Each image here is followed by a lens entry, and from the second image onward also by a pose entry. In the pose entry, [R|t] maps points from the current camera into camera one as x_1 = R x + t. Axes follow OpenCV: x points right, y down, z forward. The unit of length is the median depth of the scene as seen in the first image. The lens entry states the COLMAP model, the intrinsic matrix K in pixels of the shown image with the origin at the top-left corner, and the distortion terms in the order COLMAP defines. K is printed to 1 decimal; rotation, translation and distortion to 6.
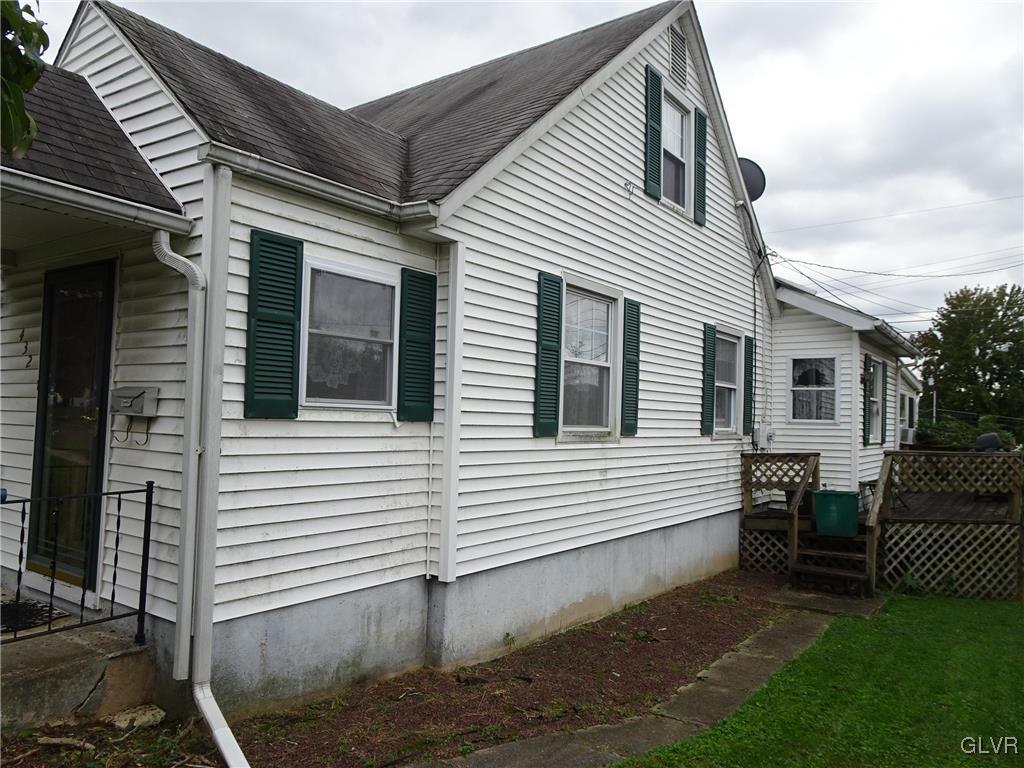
lens RADIAL K [[726.9, 0, 513.1], [0, 726.9, 379.8], [0, 0, 1]] dist [0.013791, -0.008341]
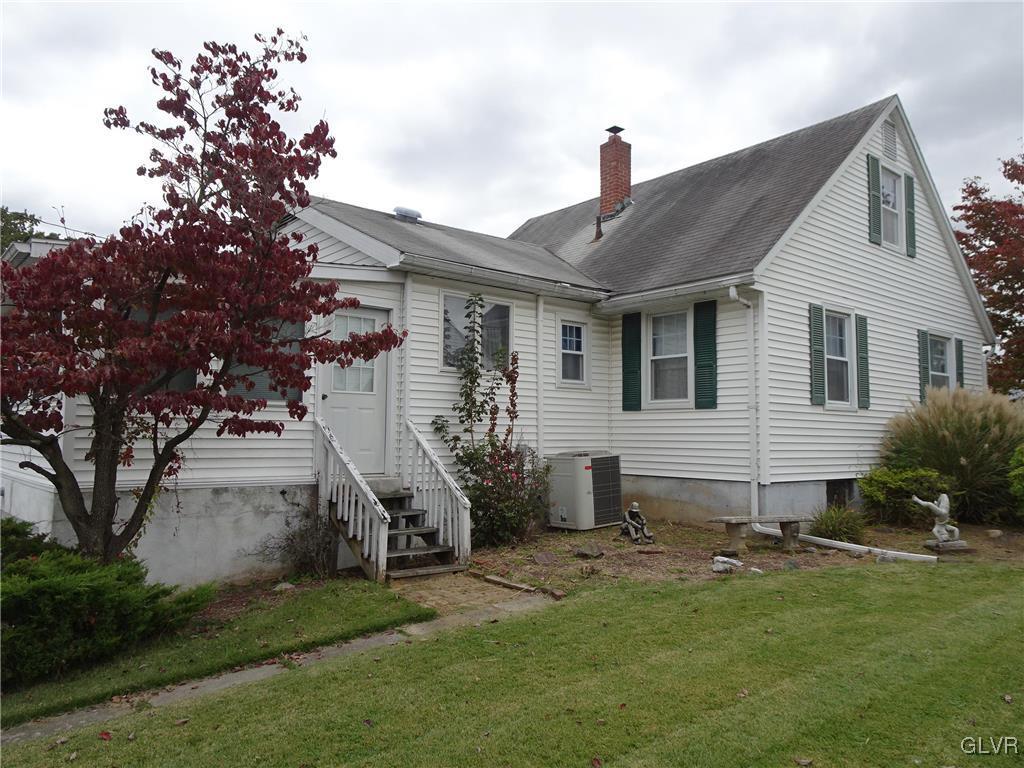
lens RADIAL K [[726.9, 0, 507.1], [0, 726.9, 386.2], [0, 0, 1]] dist [0.013791, -0.008341]
pose [[0.970791, -0.036065, -0.237200, -0.167954], [0.031822, 0.999258, -0.021690, 0.034733], [0.237806, 0.013509, 0.971219, -0.516497]]
